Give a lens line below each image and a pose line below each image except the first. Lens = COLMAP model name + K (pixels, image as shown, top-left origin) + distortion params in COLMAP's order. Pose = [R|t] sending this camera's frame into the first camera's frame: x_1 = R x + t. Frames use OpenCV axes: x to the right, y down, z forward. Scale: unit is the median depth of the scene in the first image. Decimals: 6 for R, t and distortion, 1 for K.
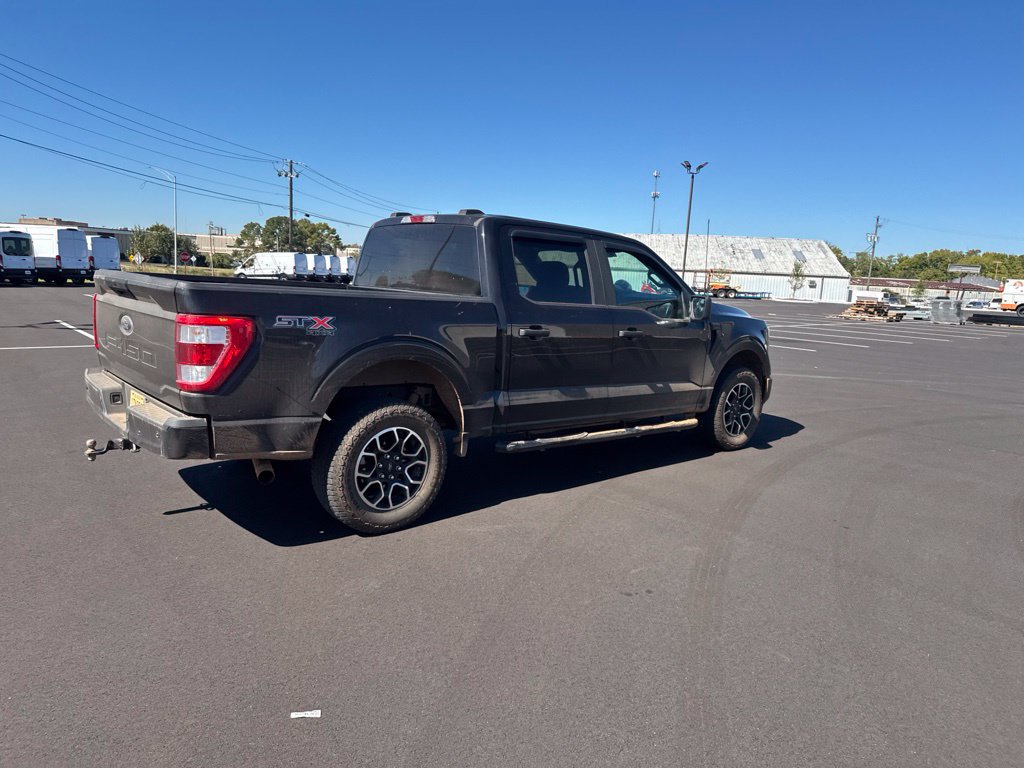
lens RADIAL K [[725.8, 0, 508.0], [0, 725.8, 382.1], [0, 0, 1]] dist [0.073832, -0.101980]
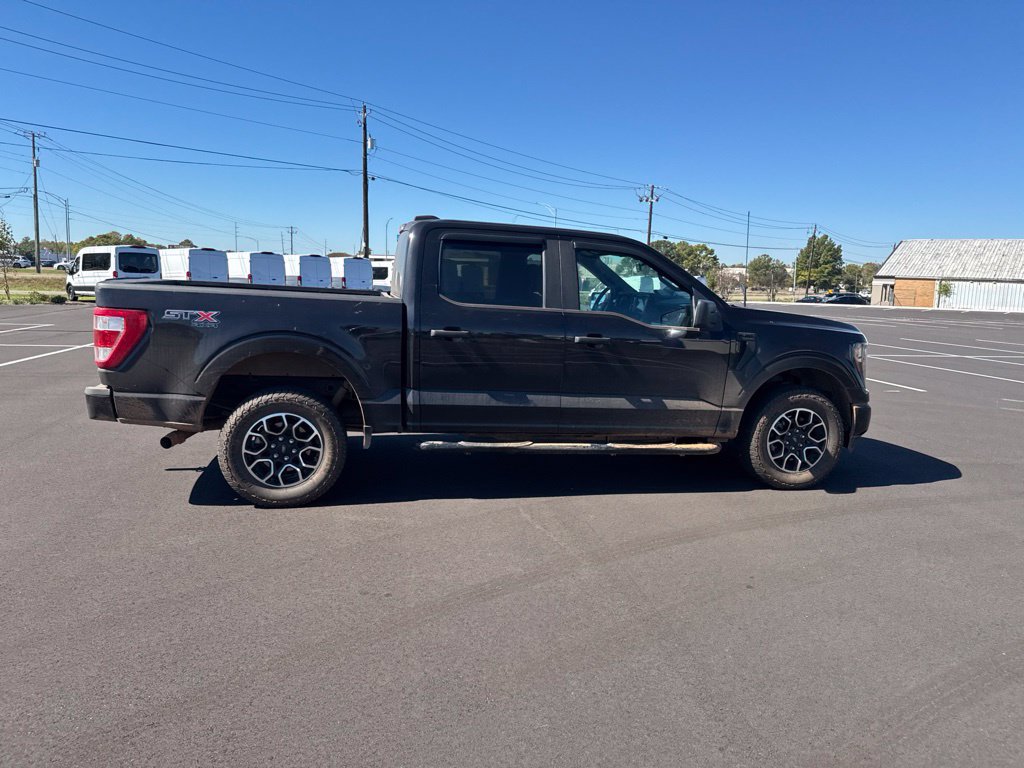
lens RADIAL K [[725.8, 0, 506.2], [0, 725.8, 382.3], [0, 0, 1]] dist [0.073832, -0.101980]
pose [[0.868646, 0.052192, -0.492676, 0.538925], [-0.066427, 0.997726, -0.011424, 0.004166], [0.490960, 0.042650, 0.870138, 0.152639]]
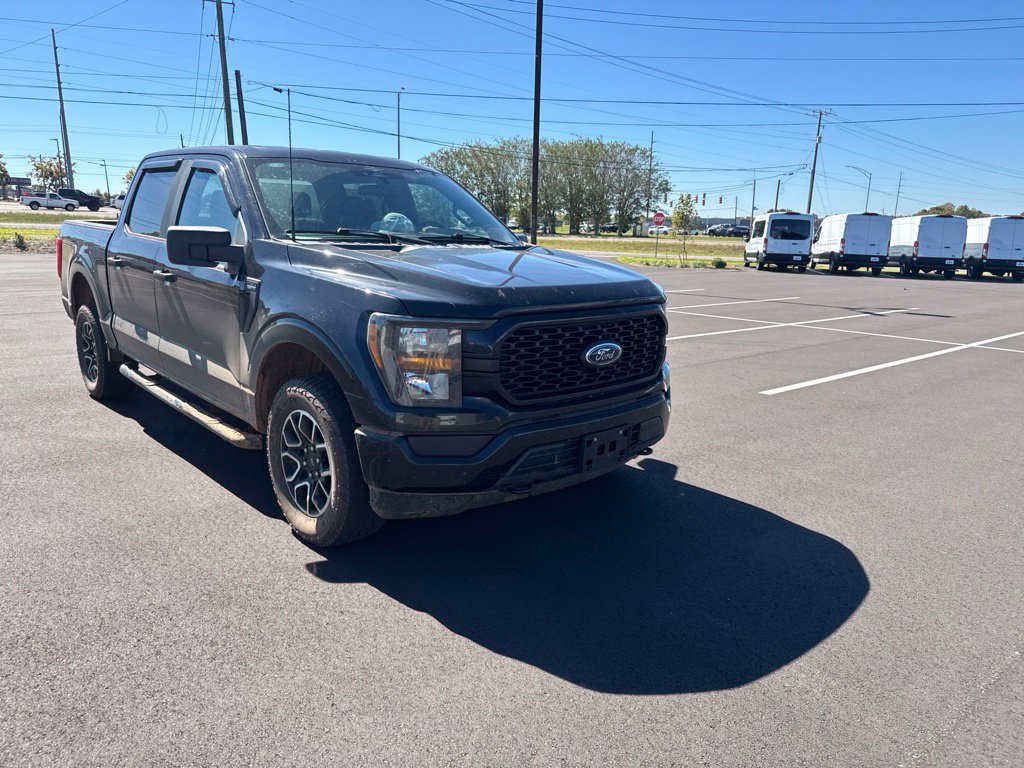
lens RADIAL K [[725.8, 0, 518.6], [0, 725.8, 391.3], [0, 0, 1]] dist [0.073832, -0.101980]
pose [[0.027305, 0.174462, -0.984285, 0.998175], [-0.174834, 0.970309, 0.167134, -0.147797], [0.984219, 0.167523, 0.056997, 1.376292]]
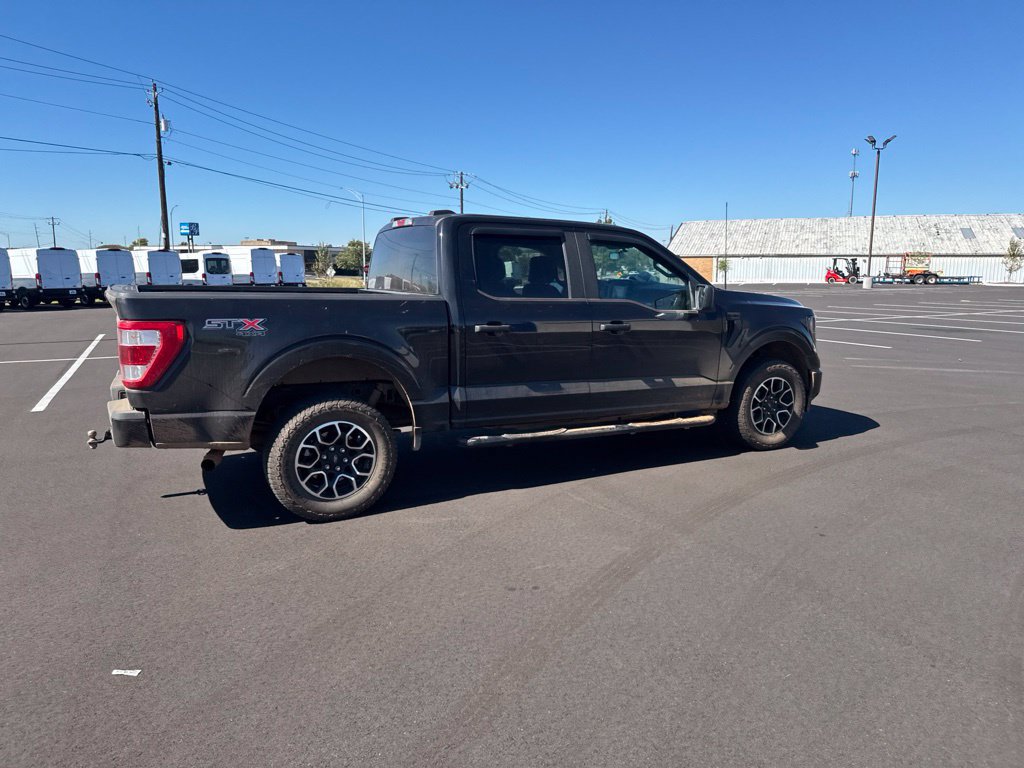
lens RADIAL K [[725.8, 0, 507.4], [0, 725.8, 381.1], [0, 0, 1]] dist [0.073832, -0.101980]
pose [[0.968871, -0.009389, -0.247388, 0.273681], [0.009108, 0.999956, -0.002283, 0.006480], [0.247399, -0.000041, 0.968914, 0.026900]]
